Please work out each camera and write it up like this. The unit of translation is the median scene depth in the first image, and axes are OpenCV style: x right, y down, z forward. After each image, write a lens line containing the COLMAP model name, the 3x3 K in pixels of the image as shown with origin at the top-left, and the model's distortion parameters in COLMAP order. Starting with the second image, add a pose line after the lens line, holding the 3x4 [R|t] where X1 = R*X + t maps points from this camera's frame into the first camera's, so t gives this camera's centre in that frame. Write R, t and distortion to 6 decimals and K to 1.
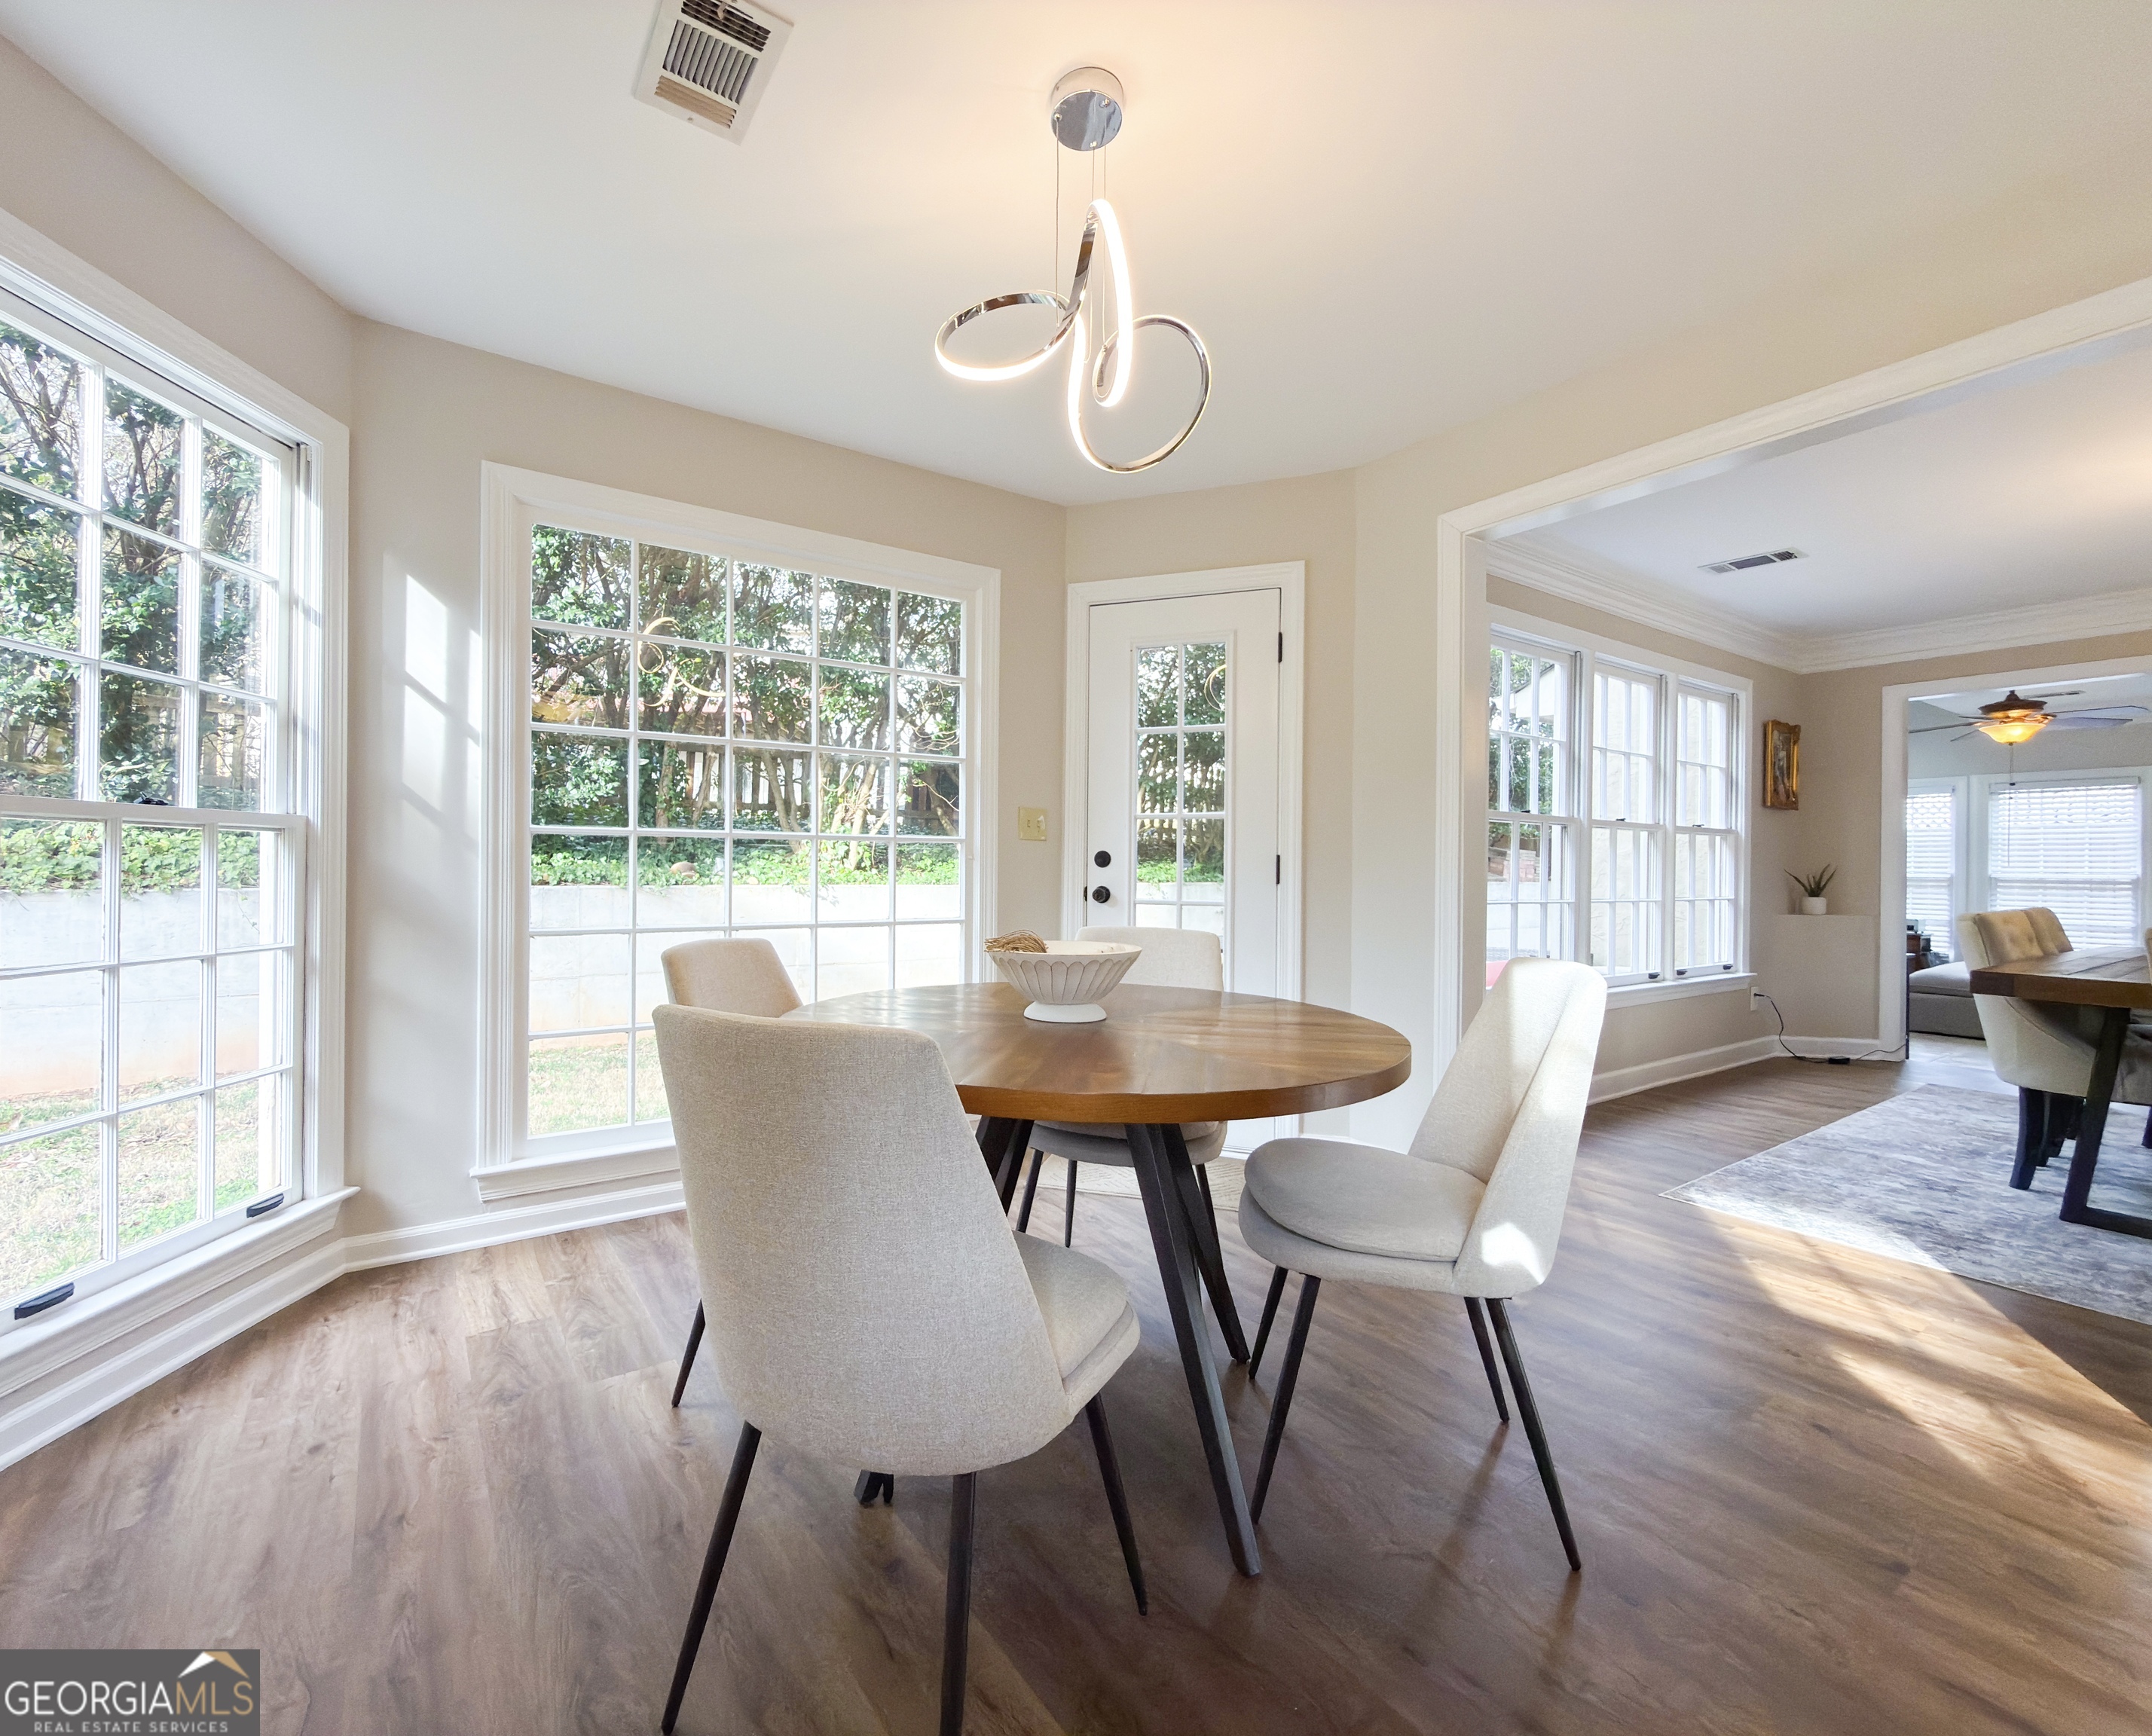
lens RADIAL K [[978.5, 0, 1058.2], [0, 978.5, 861.4], [0, 0, 1]] dist [0.001108, -0.000025]
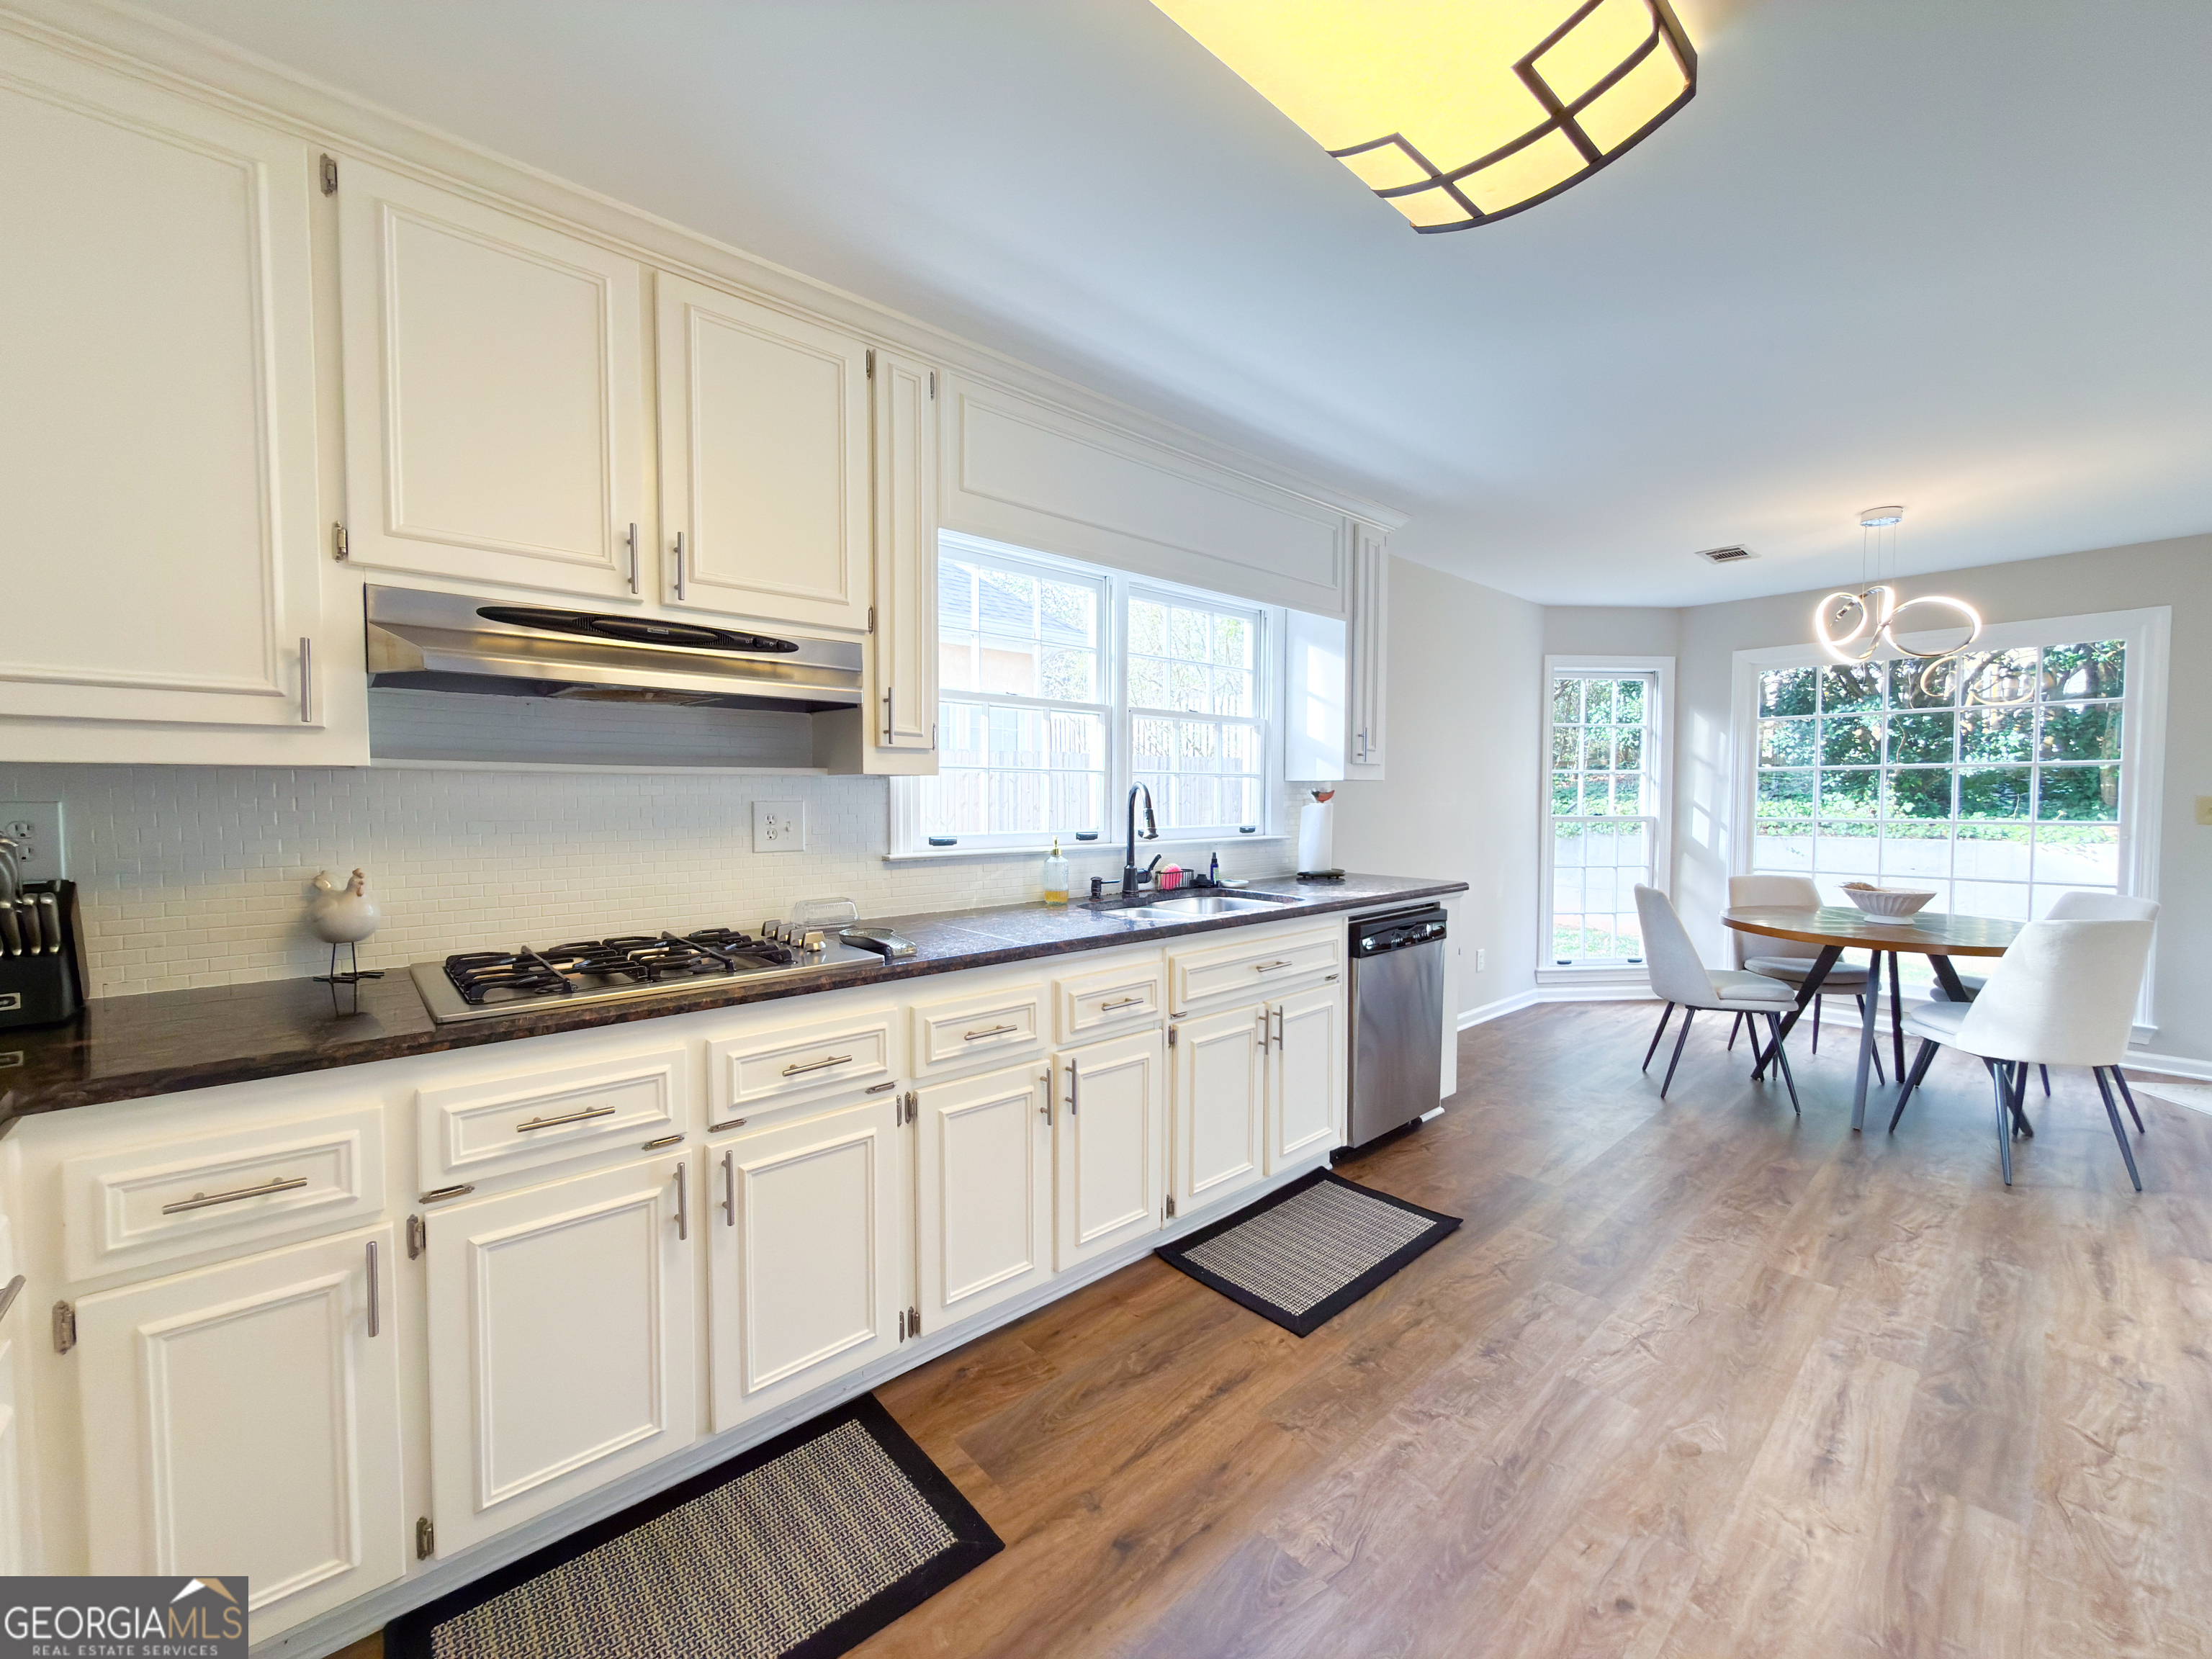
lens RADIAL K [[879.2, 0, 1111.2], [0, 879.2, 827.4], [0, 0, 1]] dist [0.001553, 0.000321]
pose [[0.158511, 0.025942, -0.987016, 1.227912], [0.005587, 0.999615, 0.027170, -0.083837], [0.987341, -0.009821, 0.158305, -0.742380]]
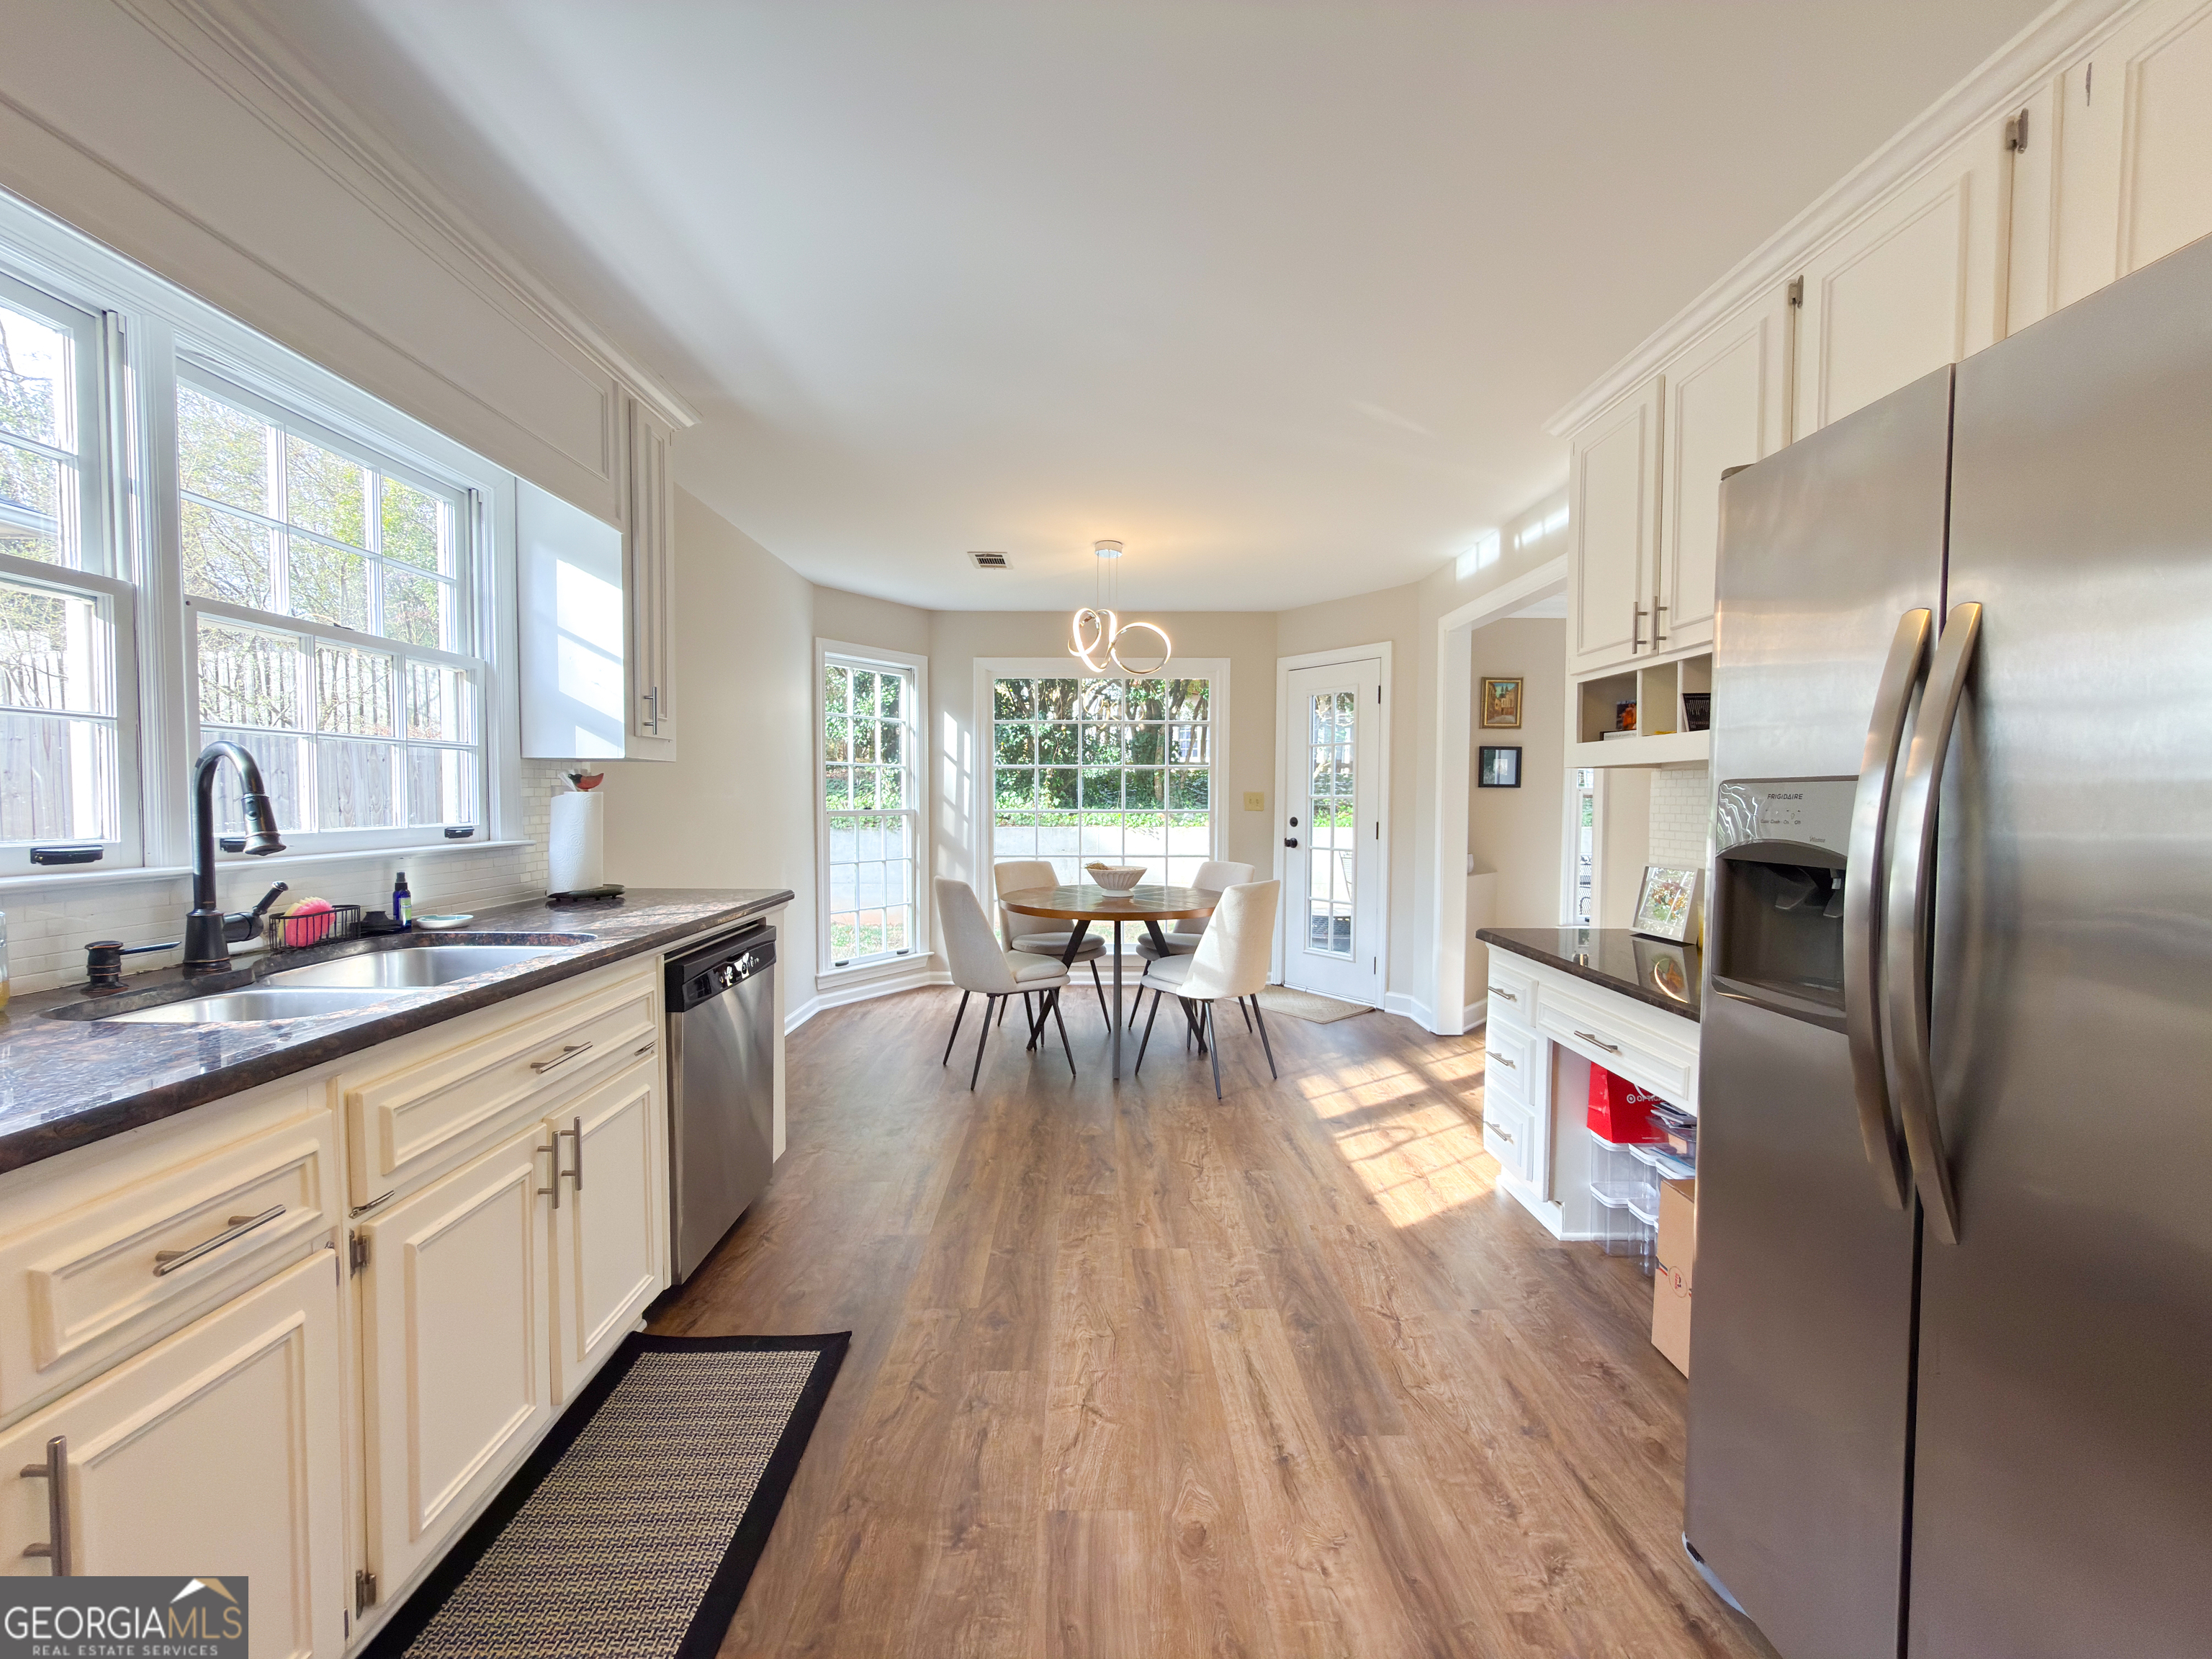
lens RADIAL K [[879.2, 0, 1104.7], [0, 879.2, 830.7], [0, 0, 1]] dist [0.001553, 0.000321]
pose [[0.846555, 0.014189, -0.532112, 0.891651], [0.006921, 0.999267, 0.037656, -0.071358], [0.532256, -0.035561, 0.845836, -0.707283]]
